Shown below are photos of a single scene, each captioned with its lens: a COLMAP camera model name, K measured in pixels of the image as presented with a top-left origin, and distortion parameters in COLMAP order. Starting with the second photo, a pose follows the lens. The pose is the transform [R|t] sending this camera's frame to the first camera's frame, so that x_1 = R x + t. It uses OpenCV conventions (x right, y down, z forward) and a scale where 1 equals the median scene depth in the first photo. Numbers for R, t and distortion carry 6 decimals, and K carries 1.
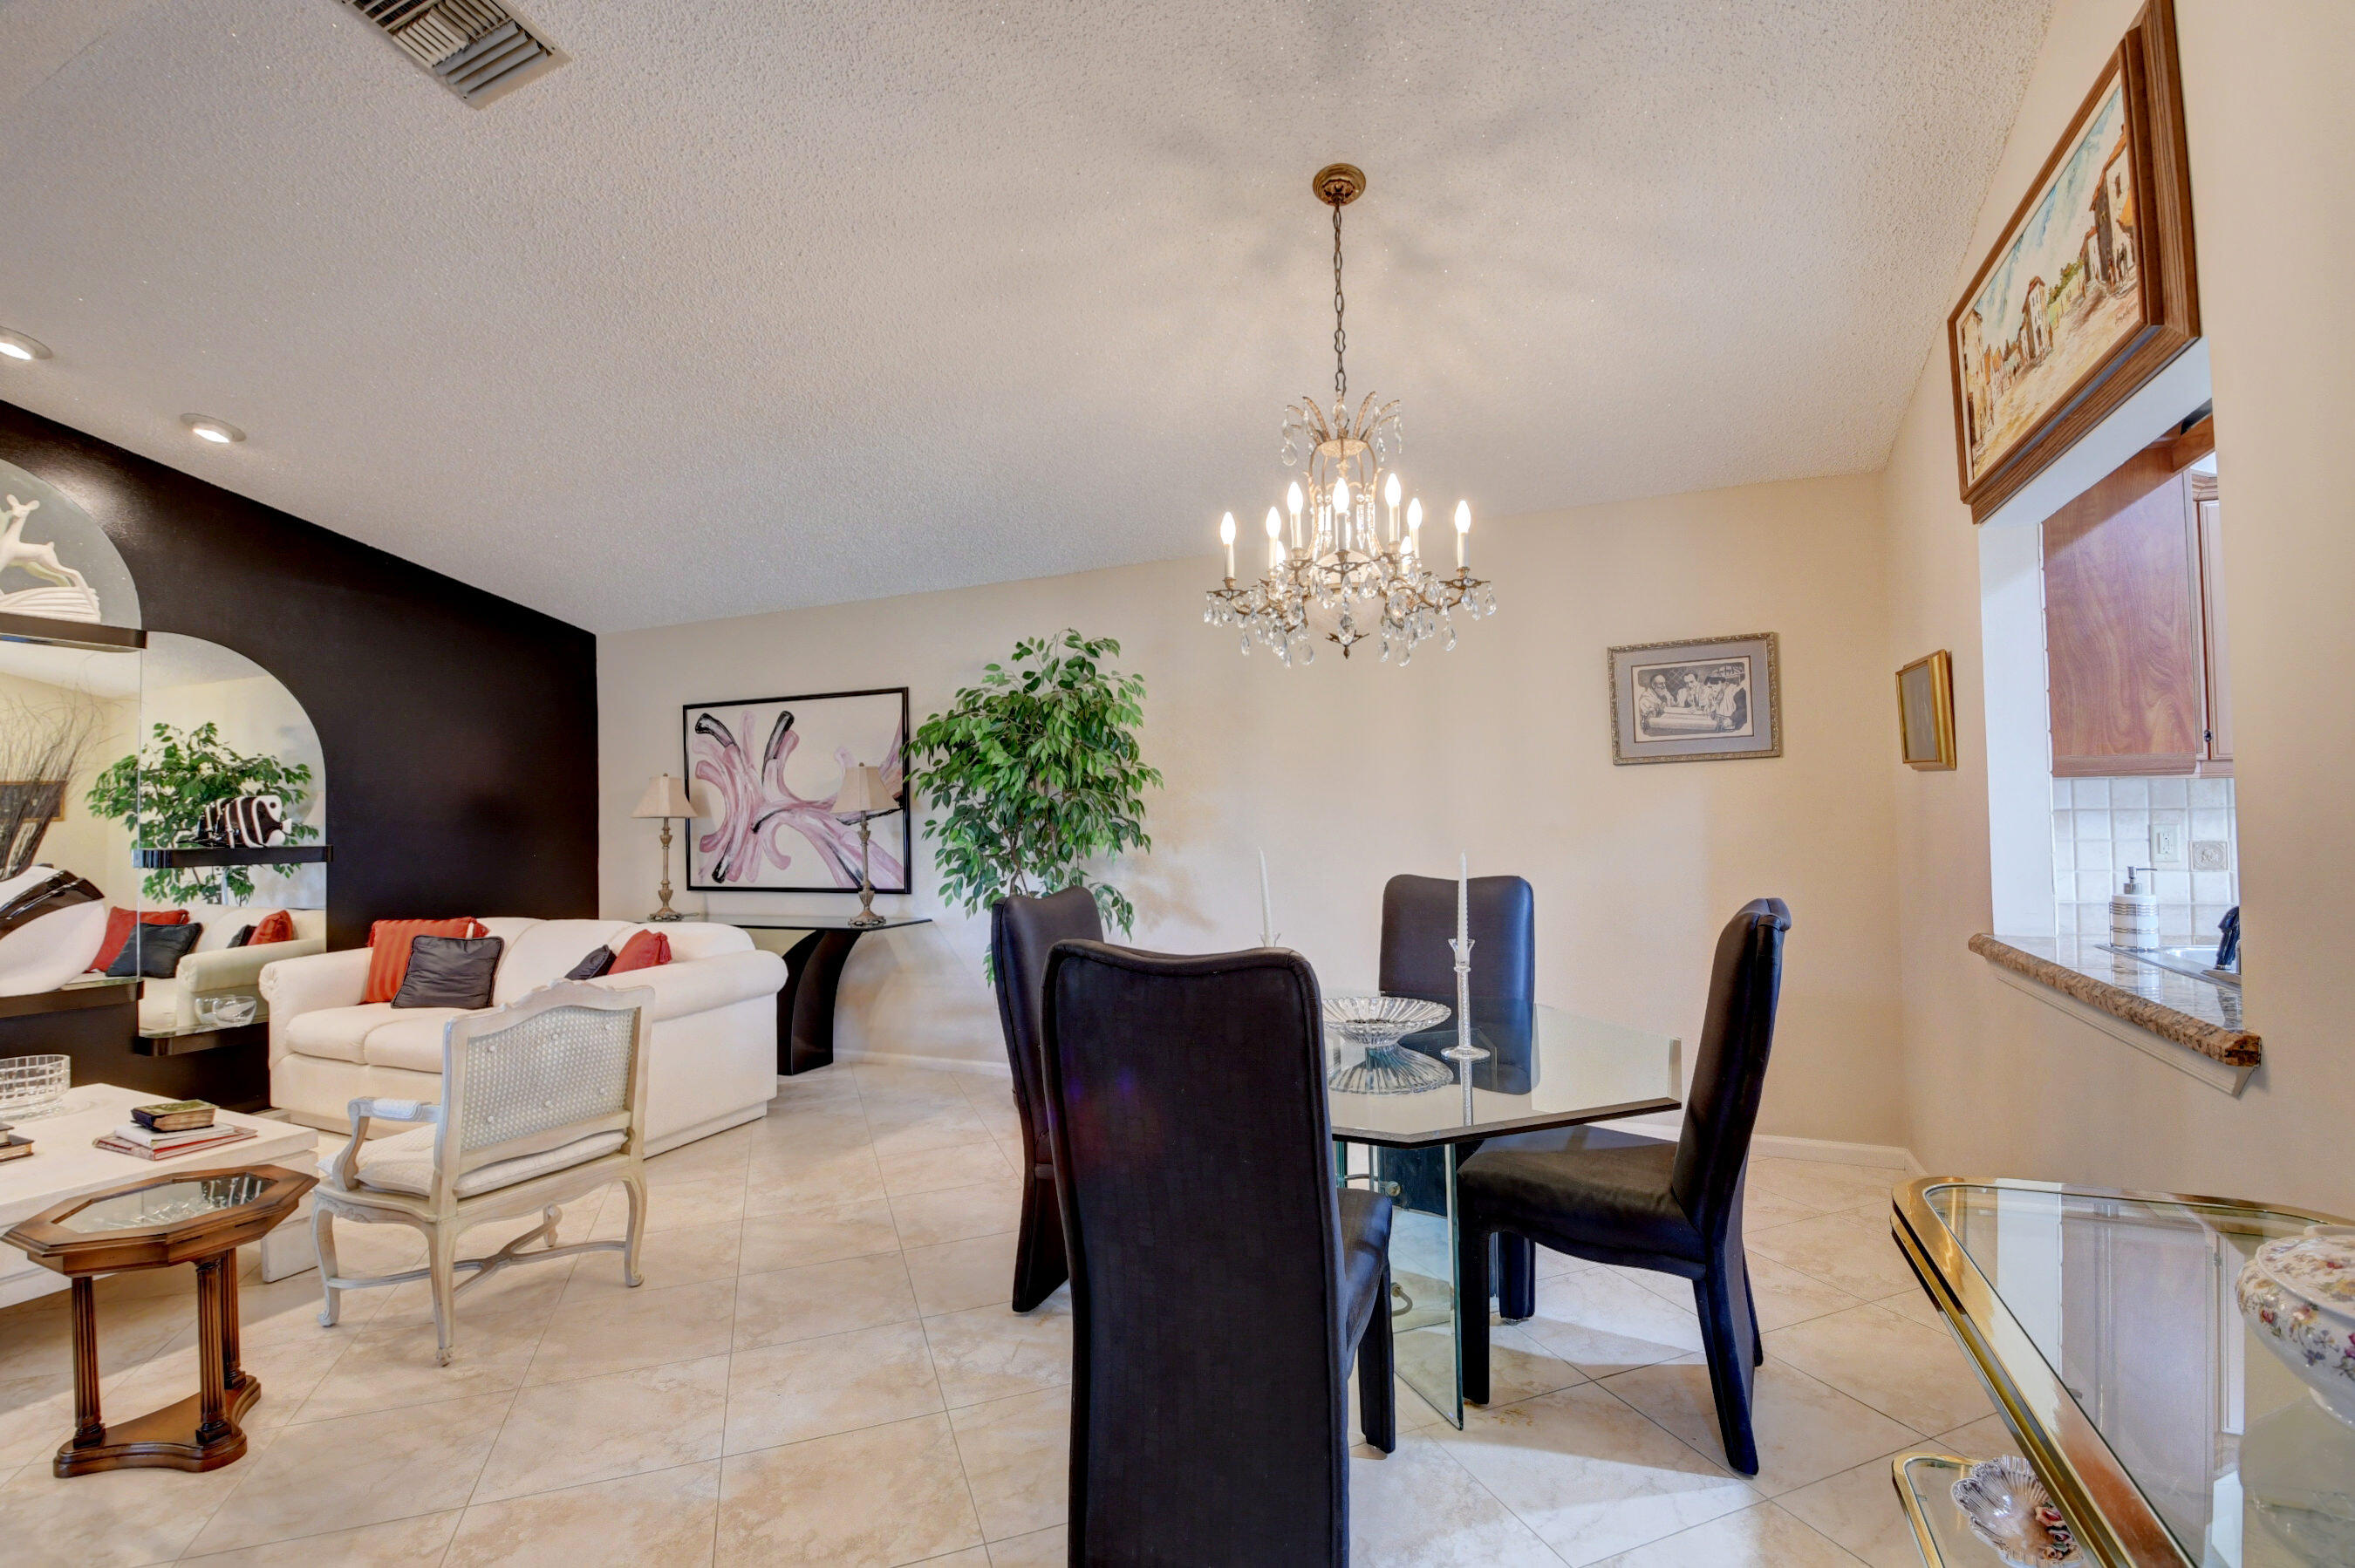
lens RADIAL K [[1036.5, 0, 1179.3], [0, 1036.5, 788.6], [0, 0, 1]] dist [0.003885, -0.017274]
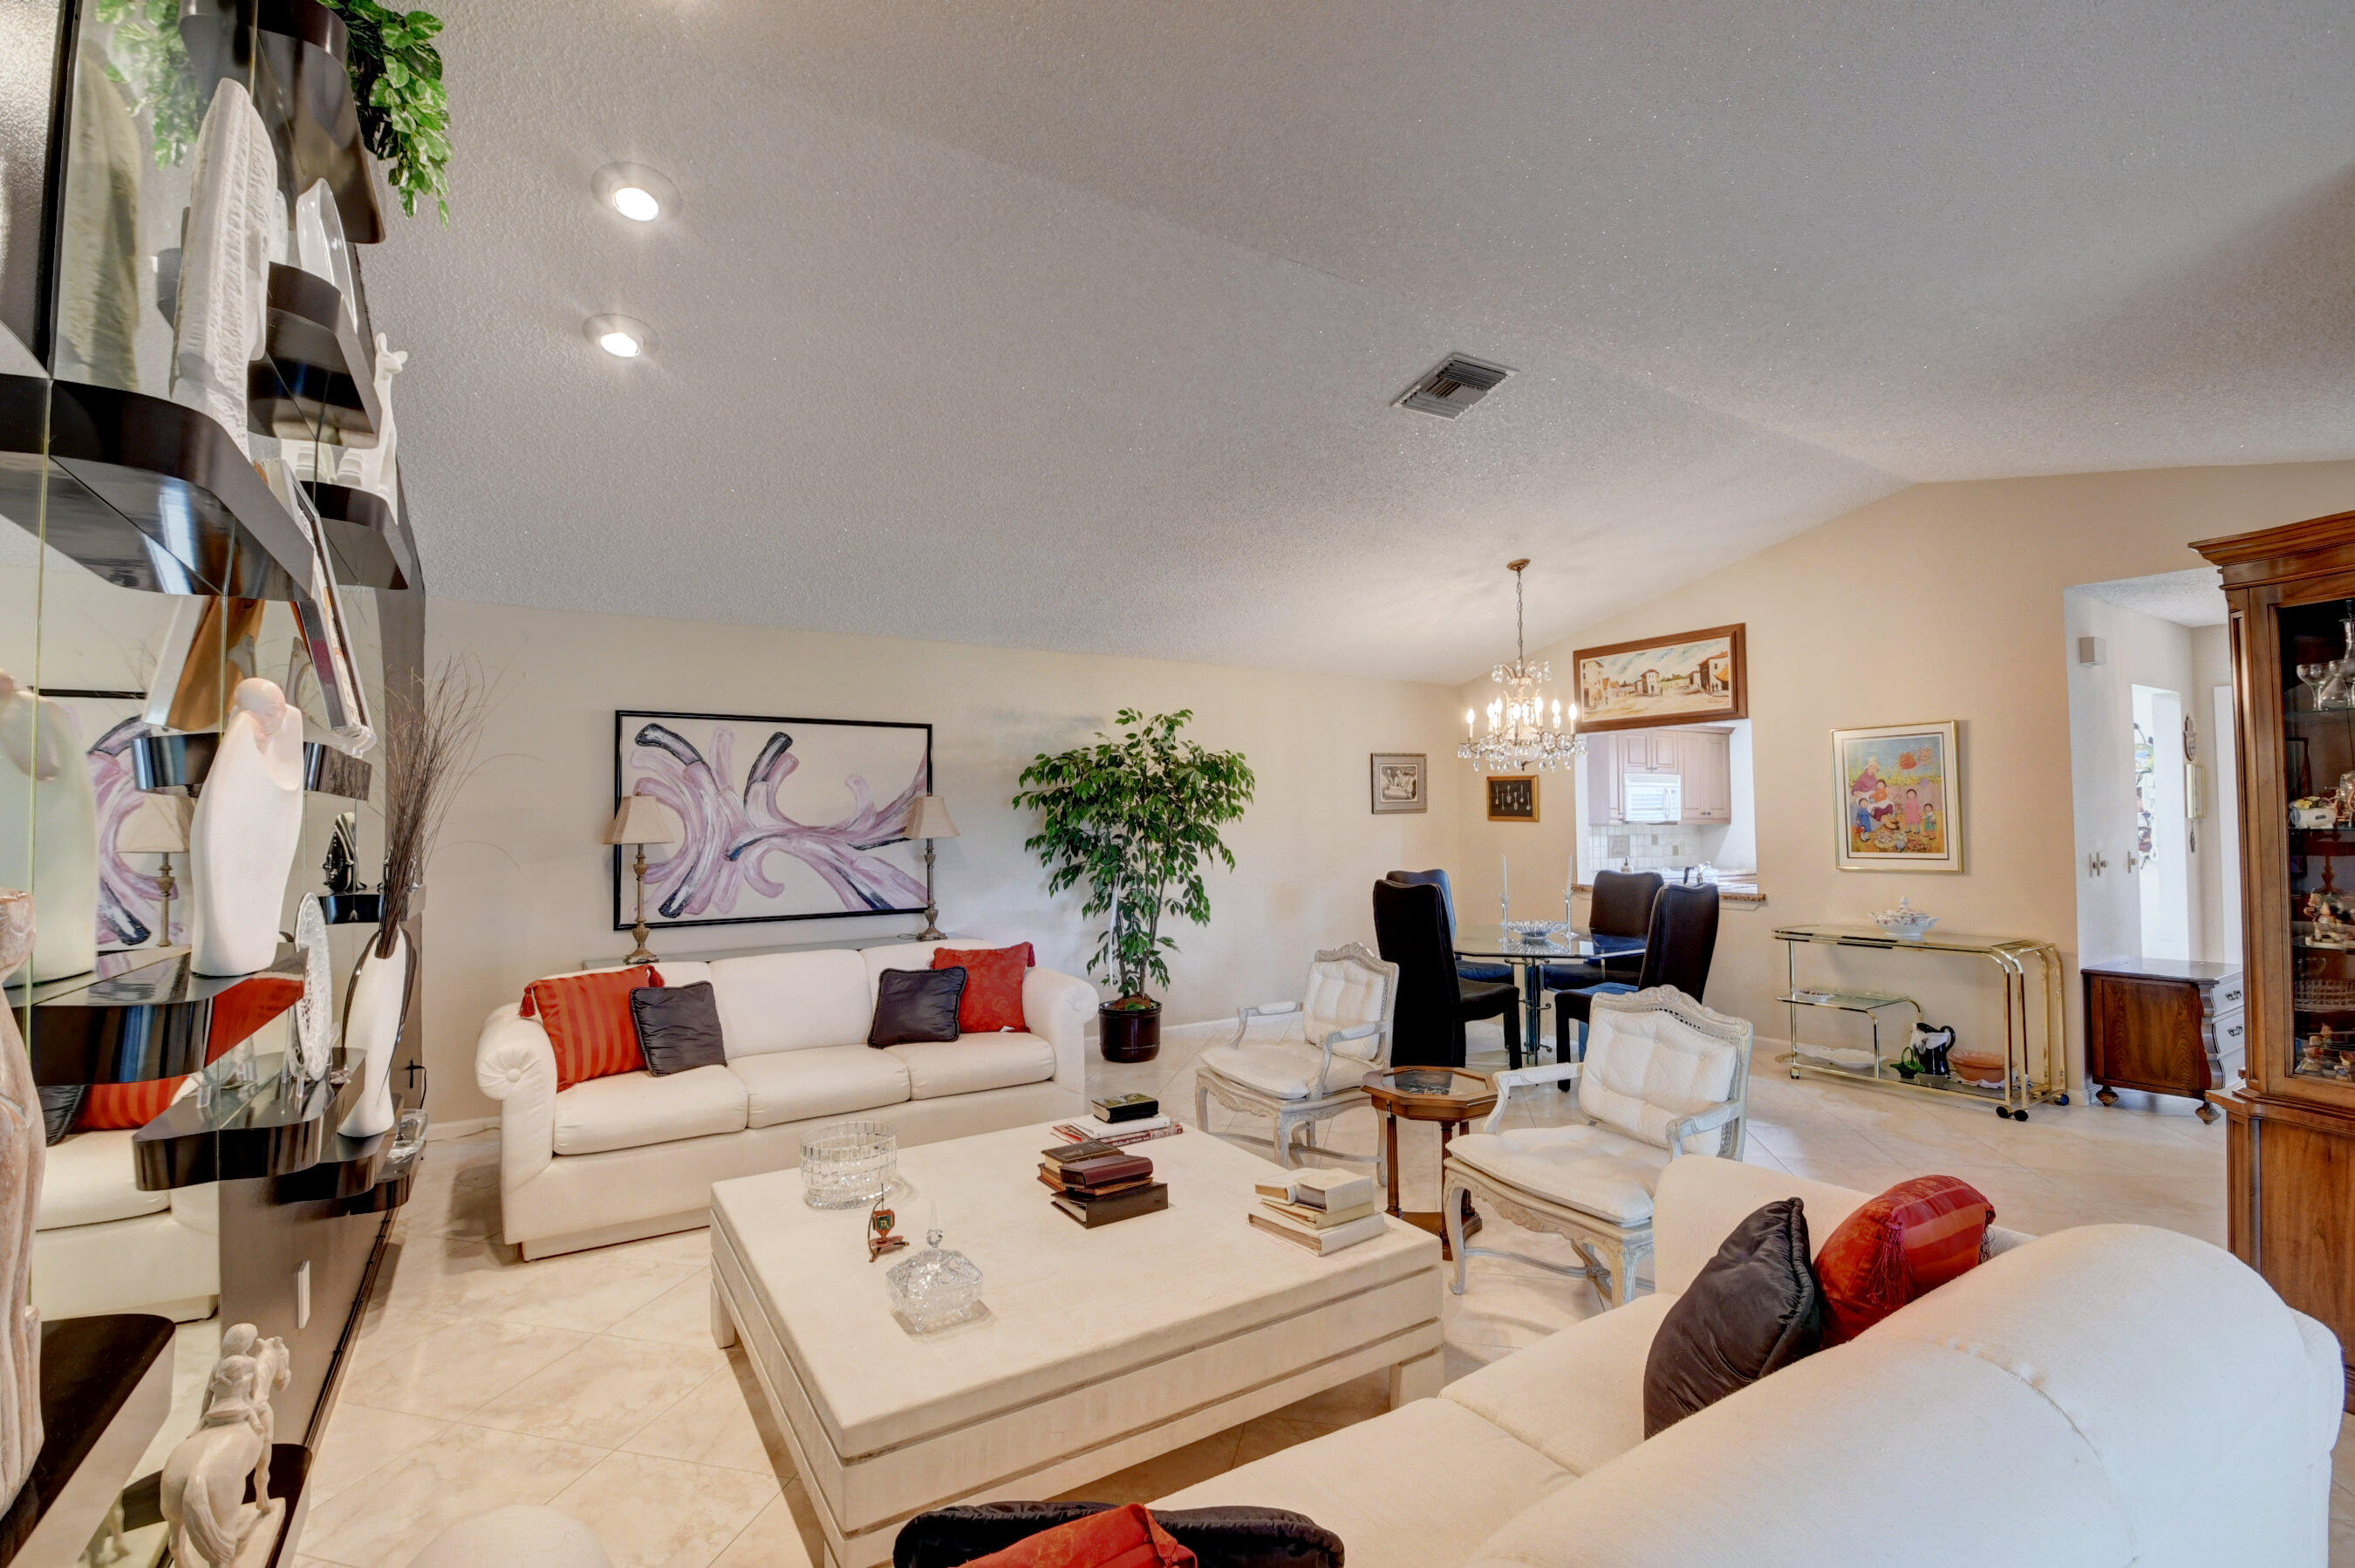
lens RADIAL K [[1036.5, 0, 1189.2], [0, 1036.5, 795.4], [0, 0, 1]] dist [0.003885, -0.017274]
pose [[0.559260, 0.035637, 0.828226, -1.351637], [-0.021220, 0.999364, -0.028671, 0.004471], [-0.828720, -0.001540, 0.559661, 0.209771]]
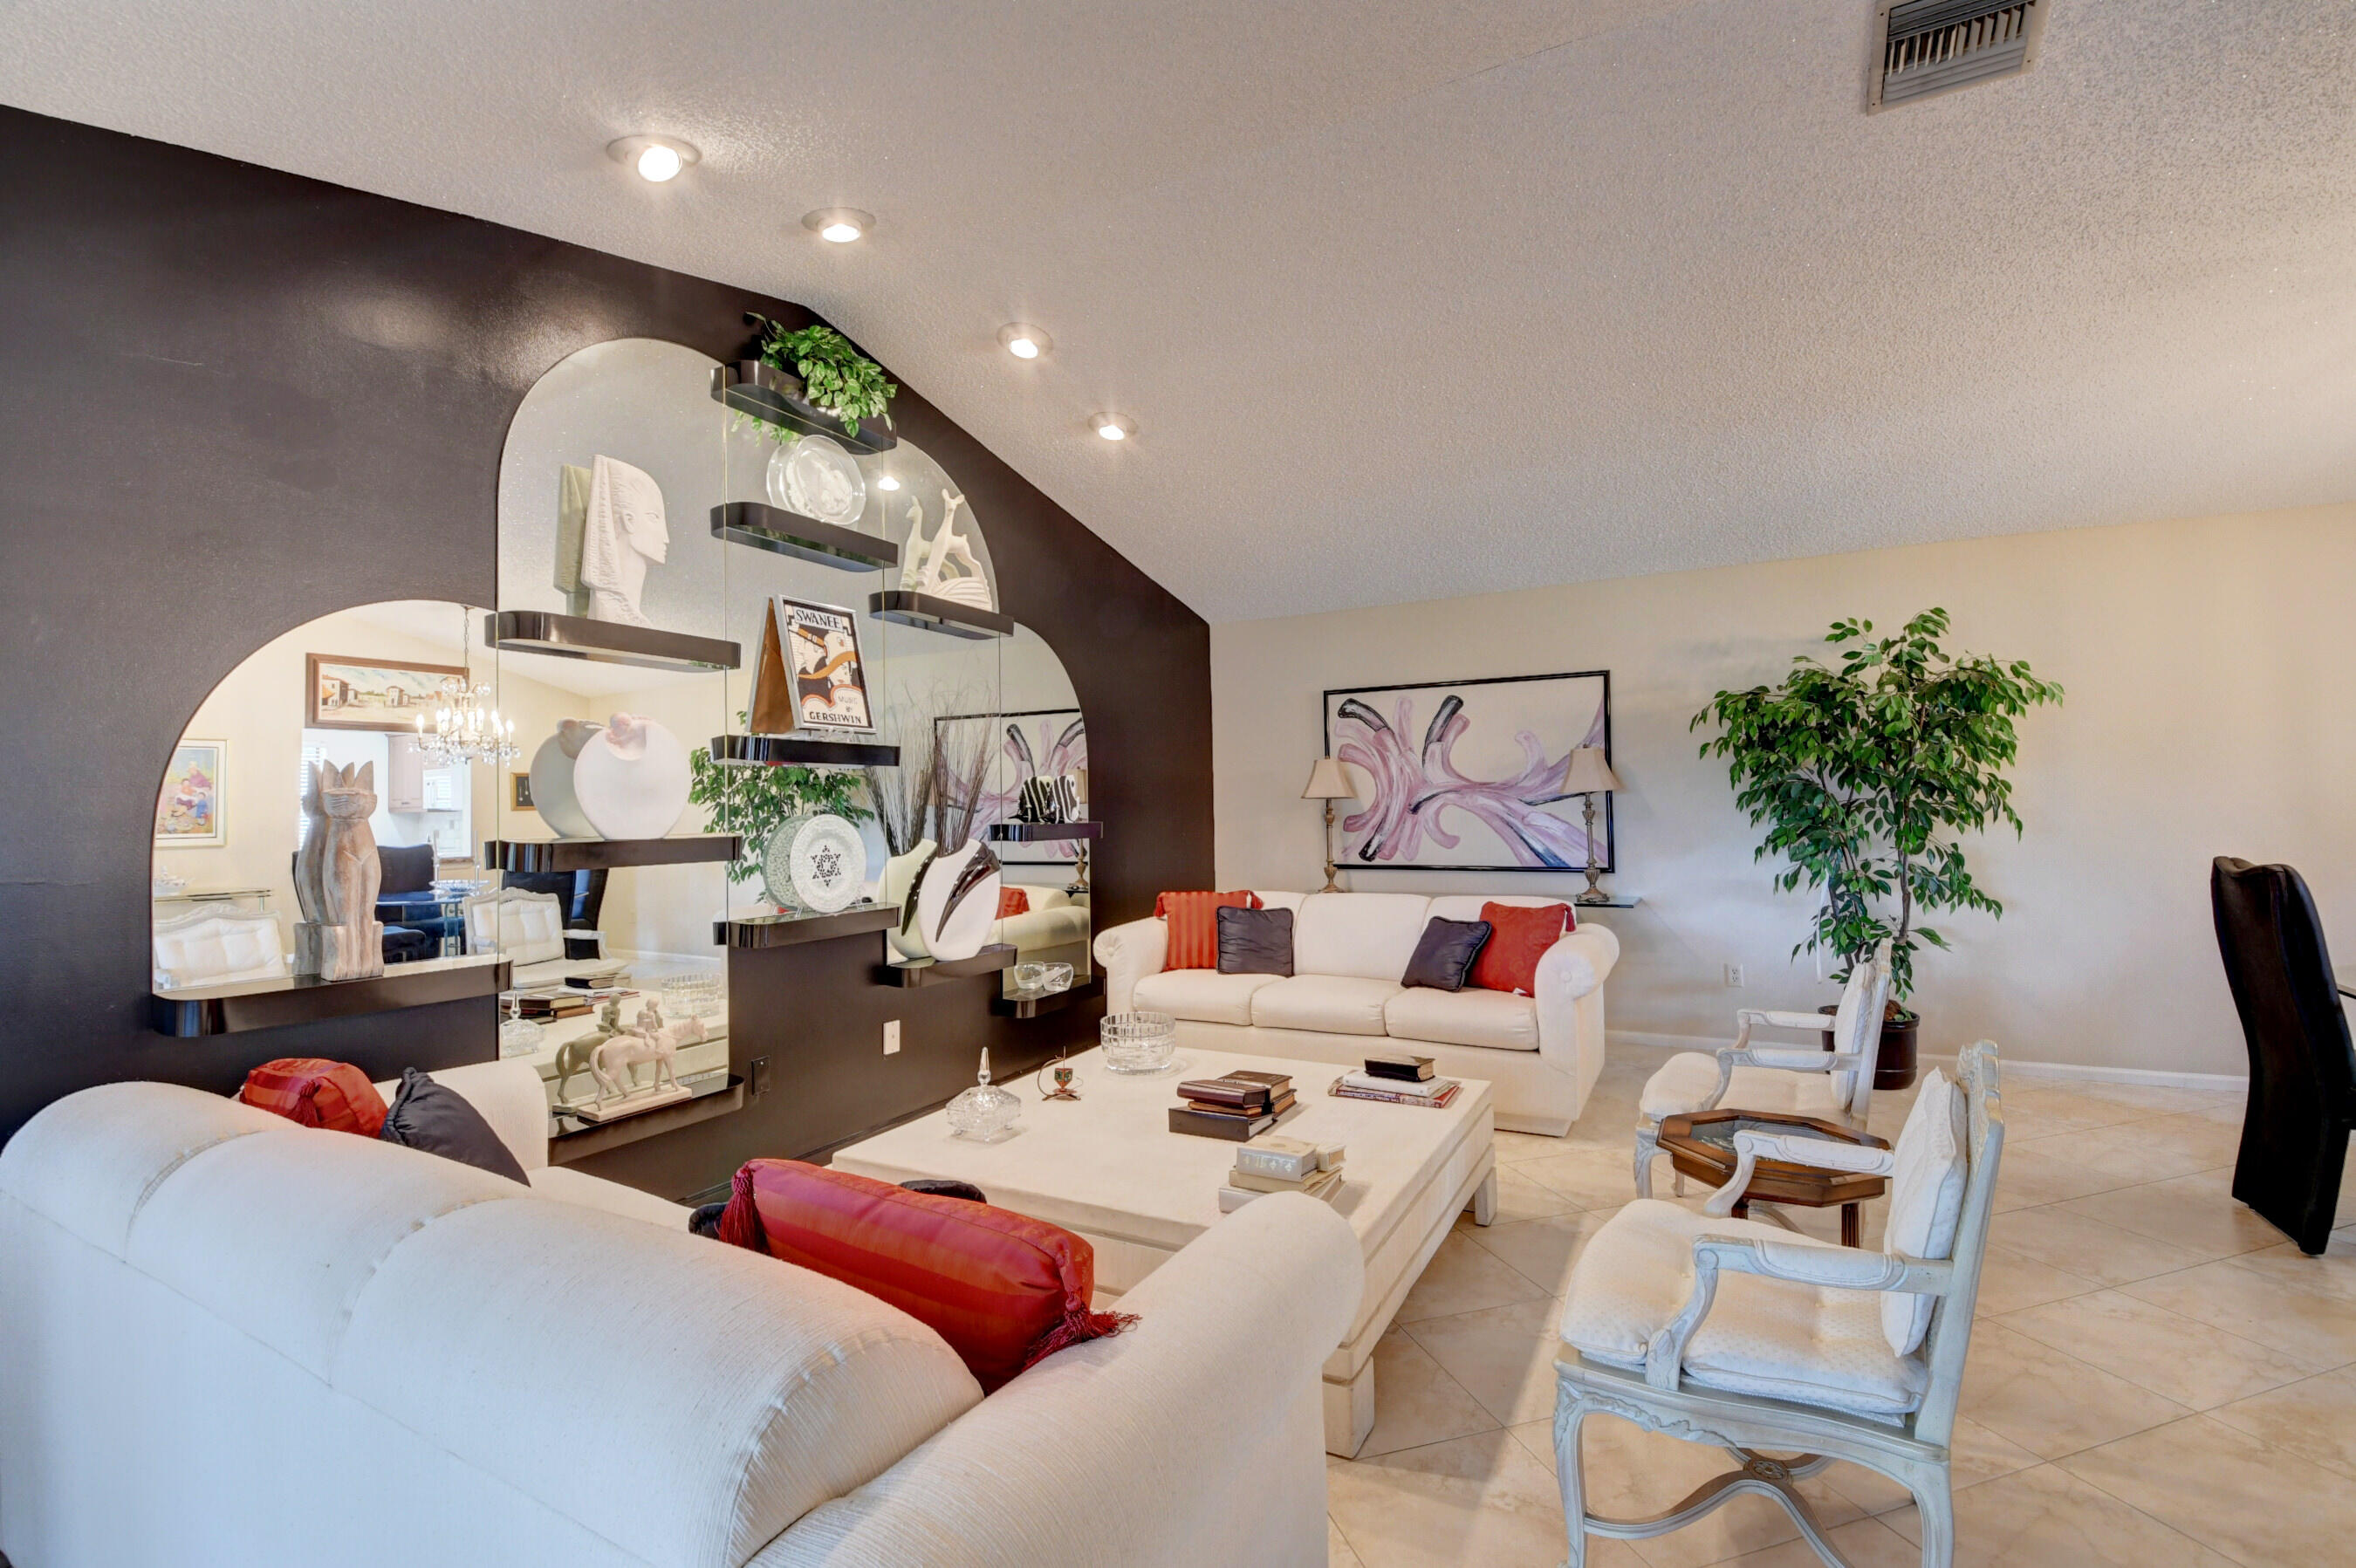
lens RADIAL K [[1037.0, 0, 1172.4], [0, 1037.0, 788.3], [0, 0, 1]] dist [0.003885, -0.017274]
pose [[0.996862, 0.002271, -0.079132, -0.809600], [-0.001784, 0.999979, 0.006224, 0.016790], [0.079144, -0.006064, 0.996845, -0.071472]]
